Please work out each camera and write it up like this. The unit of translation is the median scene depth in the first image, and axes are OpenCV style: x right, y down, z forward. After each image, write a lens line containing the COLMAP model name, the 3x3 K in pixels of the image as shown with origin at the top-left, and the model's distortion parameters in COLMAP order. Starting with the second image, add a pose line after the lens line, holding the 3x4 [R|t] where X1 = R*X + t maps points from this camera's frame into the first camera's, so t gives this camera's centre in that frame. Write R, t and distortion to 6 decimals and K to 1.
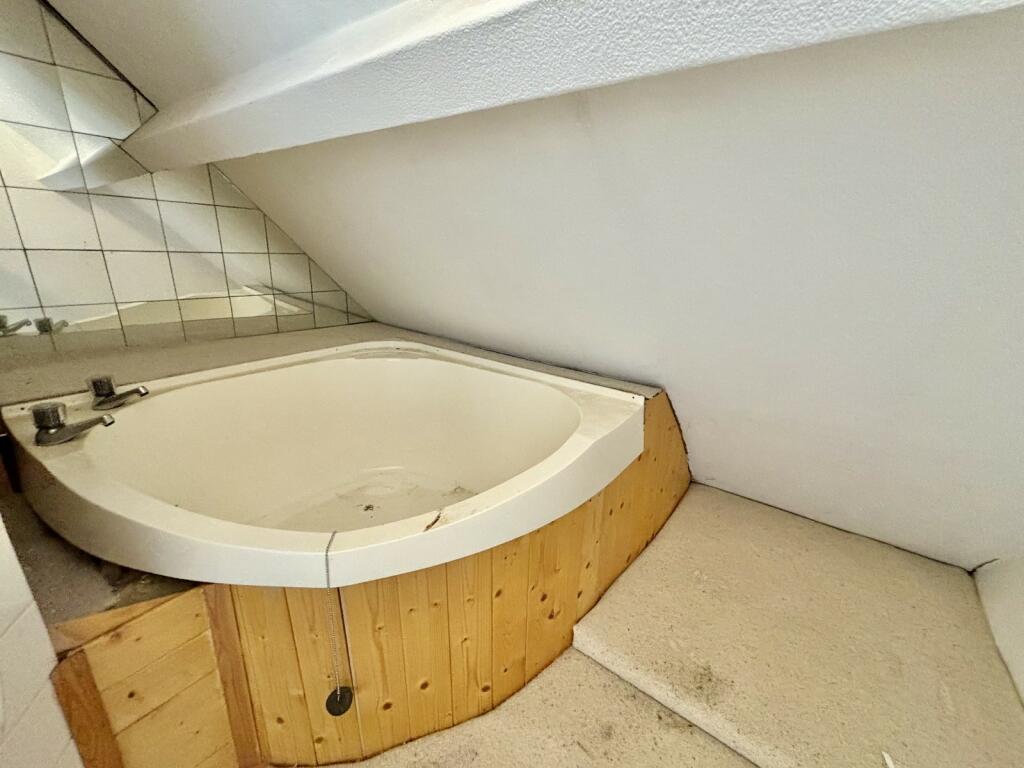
lens RADIAL K [[412.8, 0, 508.6], [0, 412.8, 382.6], [0, 0, 1]] dist [-0.000590, -0.000076]
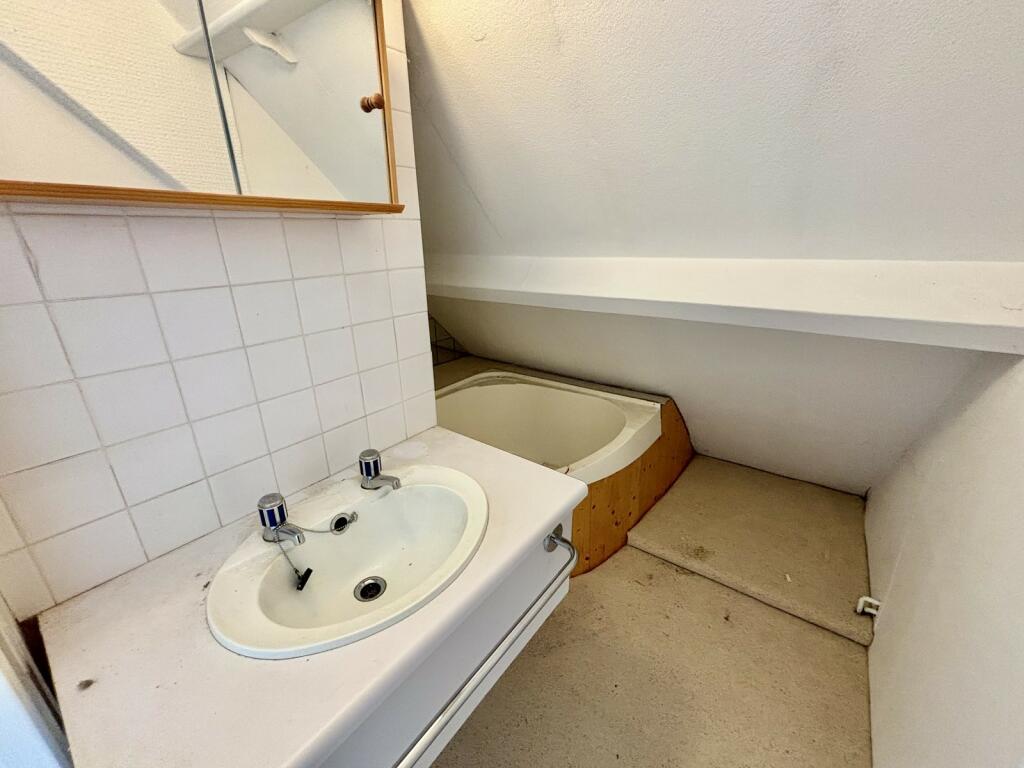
lens RADIAL K [[415.0, 0, 512.0], [0, 415.0, 384.0], [0, 0, 1]] dist [0.002288, -0.000018]
pose [[0.998387, -0.053159, -0.019940, -0.264872], [0.053560, 0.998360, 0.020189, -0.119432], [0.018834, -0.021225, 0.999597, -0.781514]]
